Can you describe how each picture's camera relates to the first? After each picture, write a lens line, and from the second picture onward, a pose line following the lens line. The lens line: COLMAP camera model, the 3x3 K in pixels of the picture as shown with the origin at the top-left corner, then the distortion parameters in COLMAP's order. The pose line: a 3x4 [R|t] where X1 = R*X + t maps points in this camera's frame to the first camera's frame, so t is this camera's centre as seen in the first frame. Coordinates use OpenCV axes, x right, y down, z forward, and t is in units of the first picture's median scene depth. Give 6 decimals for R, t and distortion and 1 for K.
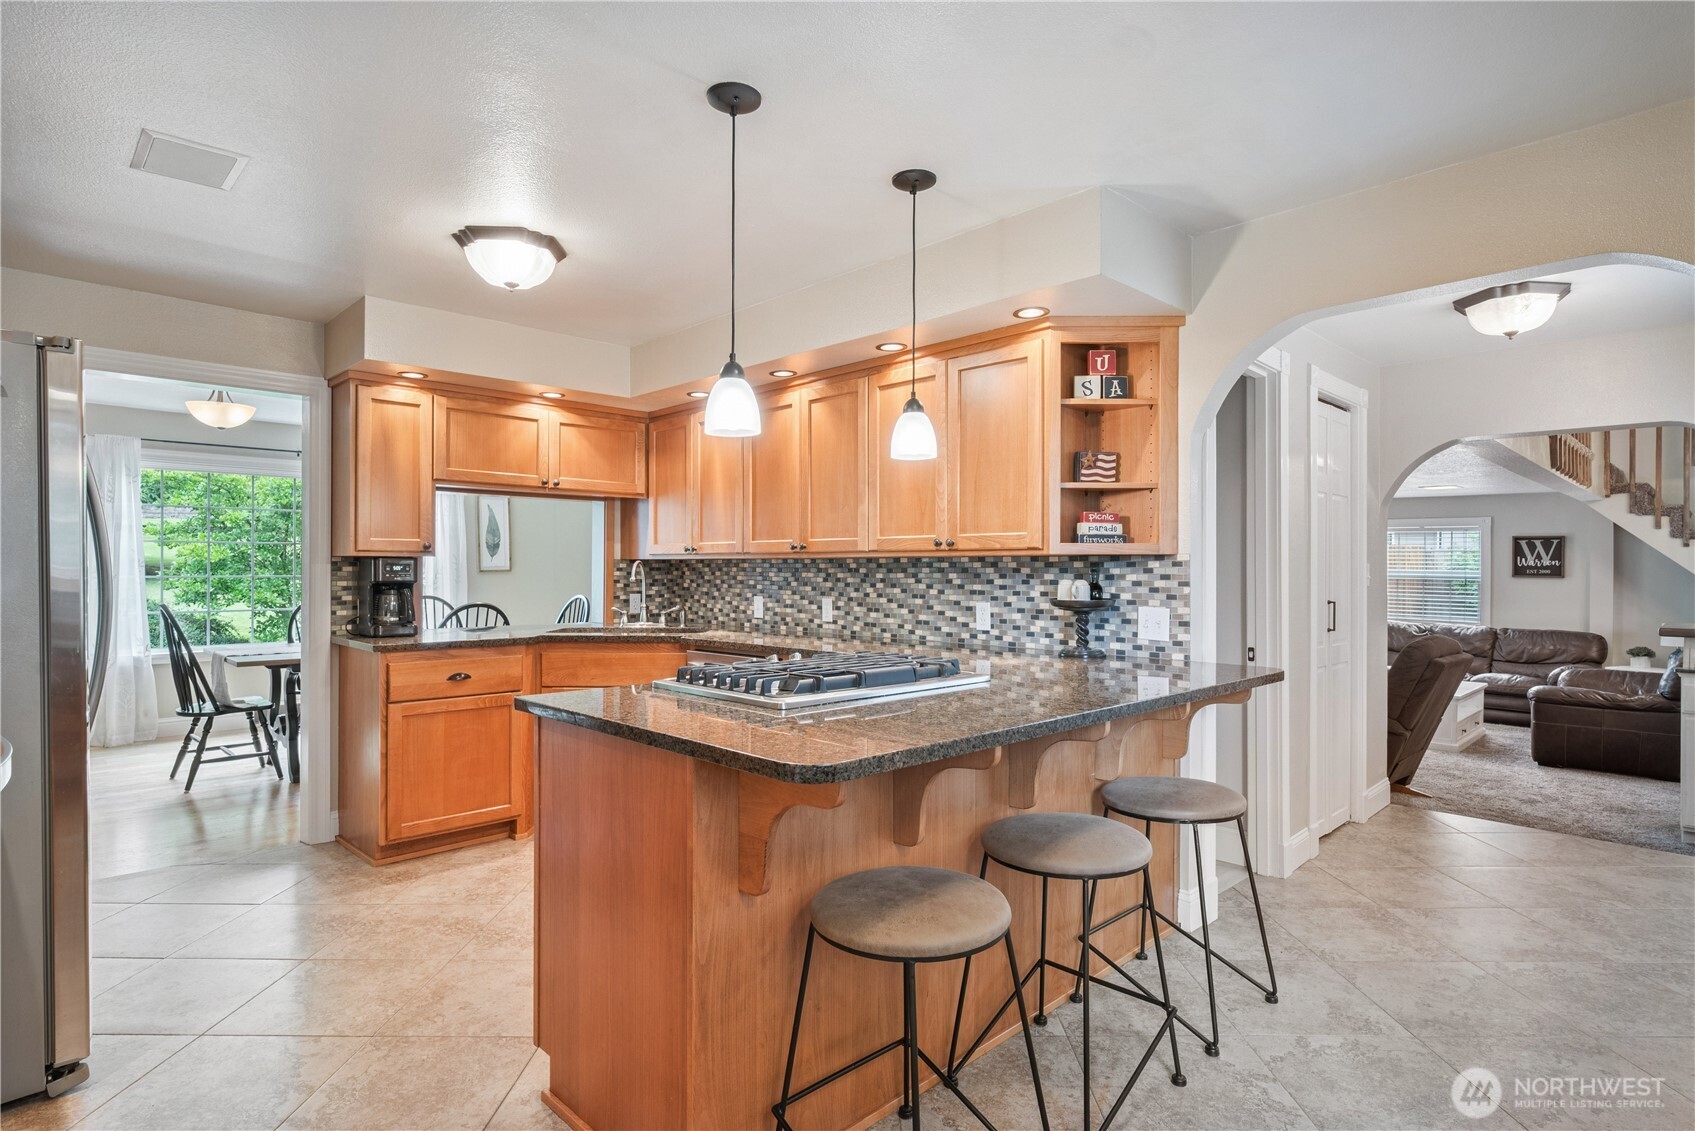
lens RADIAL K [[859.6, 0, 833.3], [0, 859.6, 571.7], [0, 0, 1]] dist [0.000571, 0.000334]
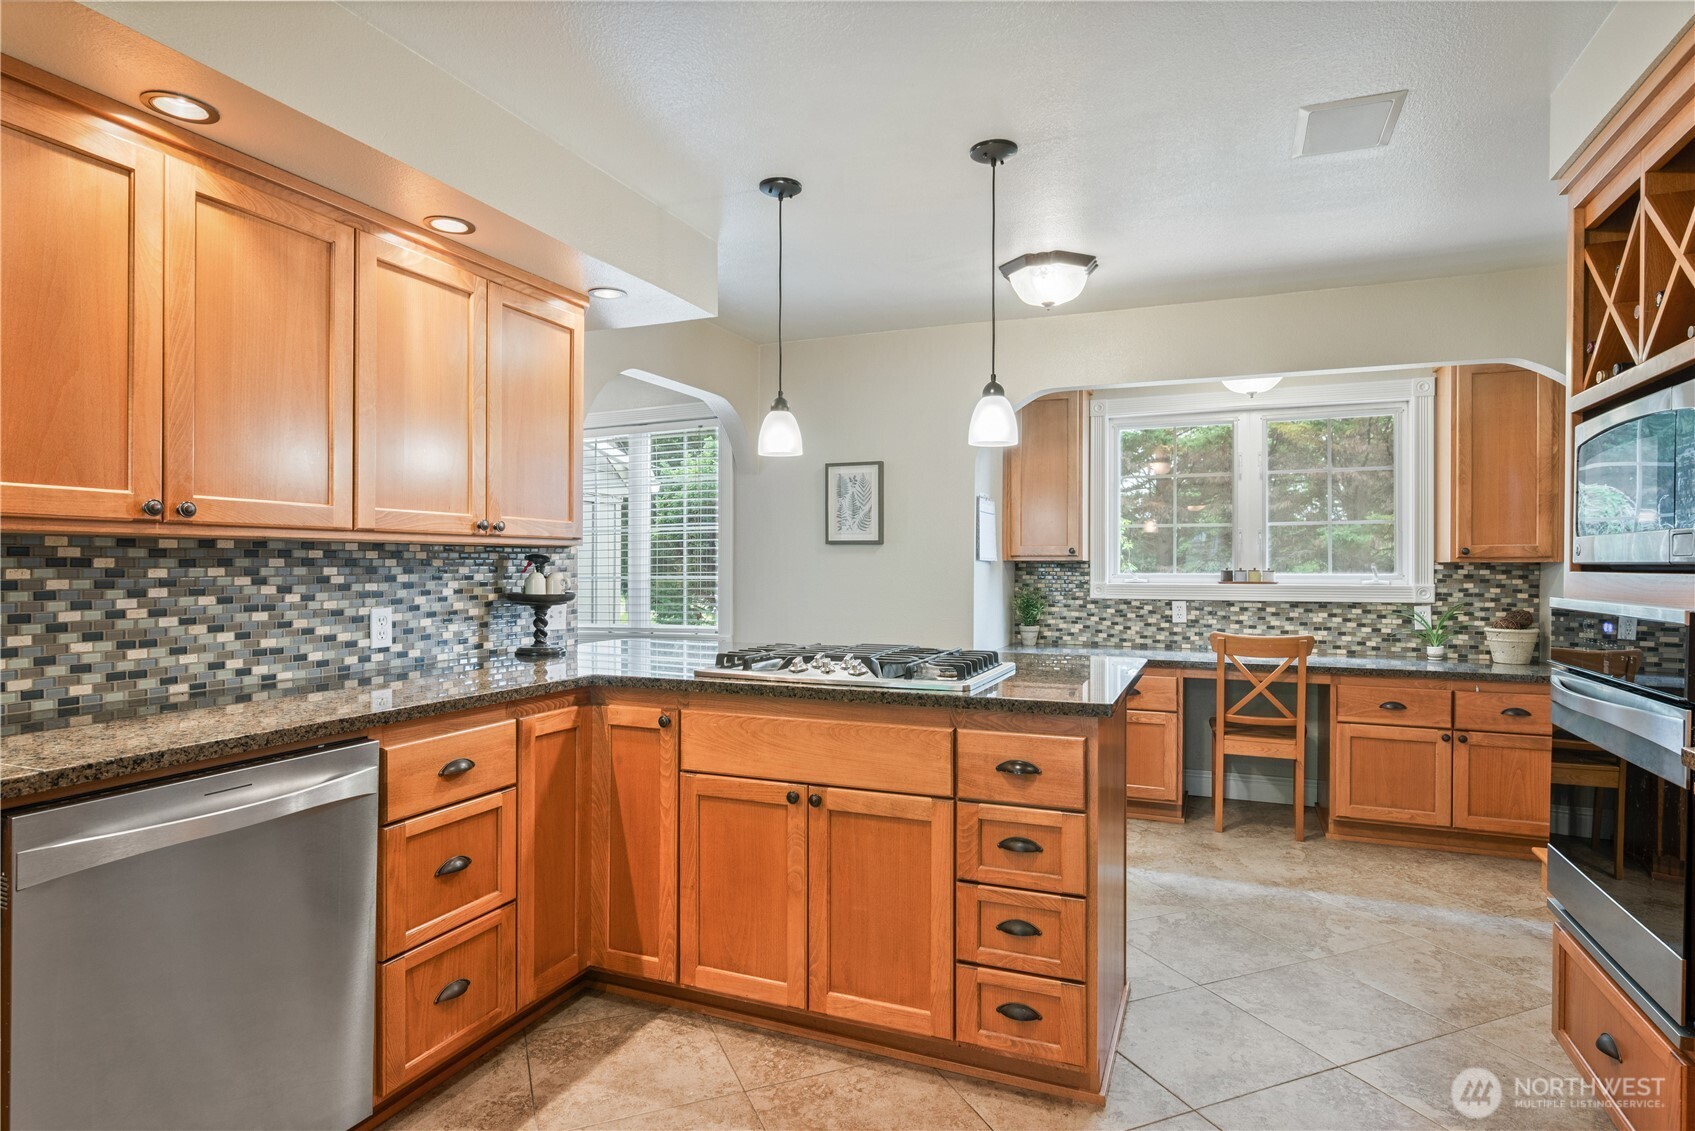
lens RADIAL K [[919.2, 0, 851.1], [0, 919.2, 568.4], [0, 0, 1]] dist [-0.005207, -0.002063]
pose [[-0.403654, -0.007414, 0.914881, -0.592014], [-0.001305, 0.999971, 0.007528, -0.002640], [-0.914911, 0.001844, -0.403652, 0.842016]]
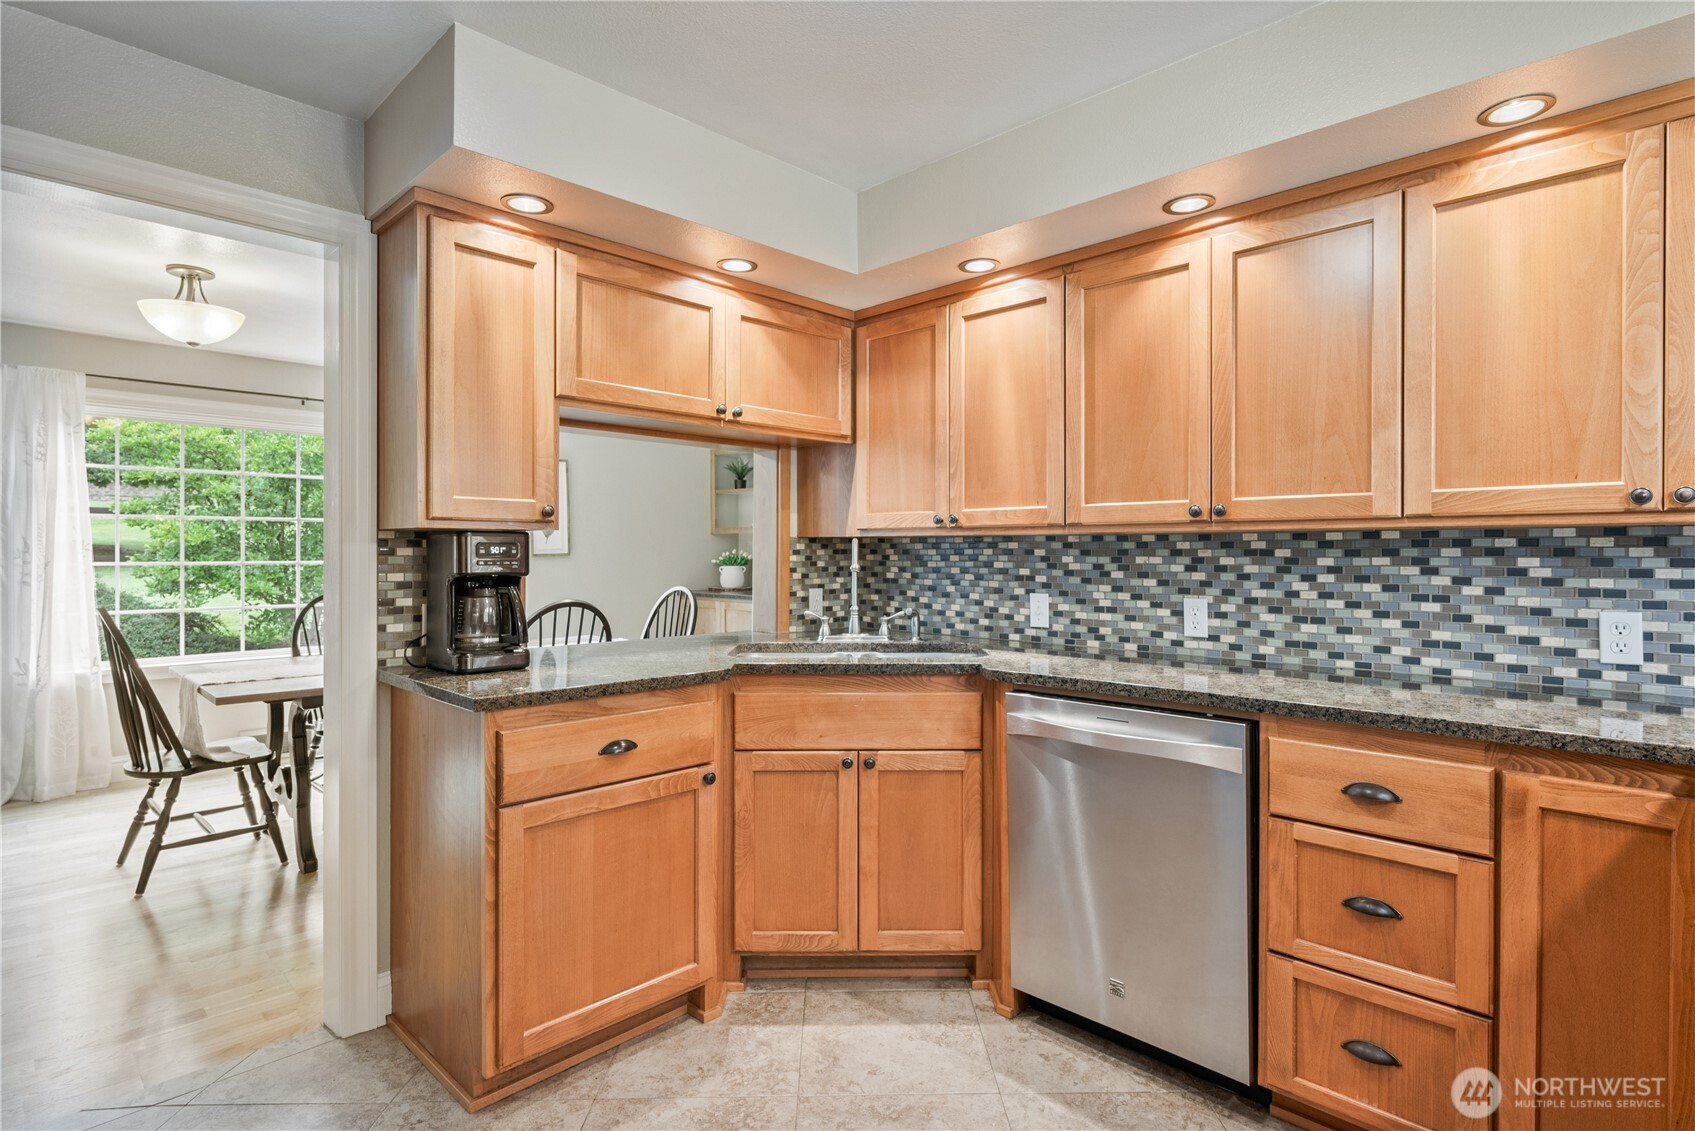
lens RADIAL K [[859.6, 0, 850.8], [0, 859.6, 556.7], [0, 0, 1]] dist [0.000571, 0.000334]
pose [[0.999802, -0.002052, 0.019772, -0.279213], [0.002004, 0.999995, 0.002451, -0.000804], [-0.019777, -0.002411, 0.999802, 0.419718]]
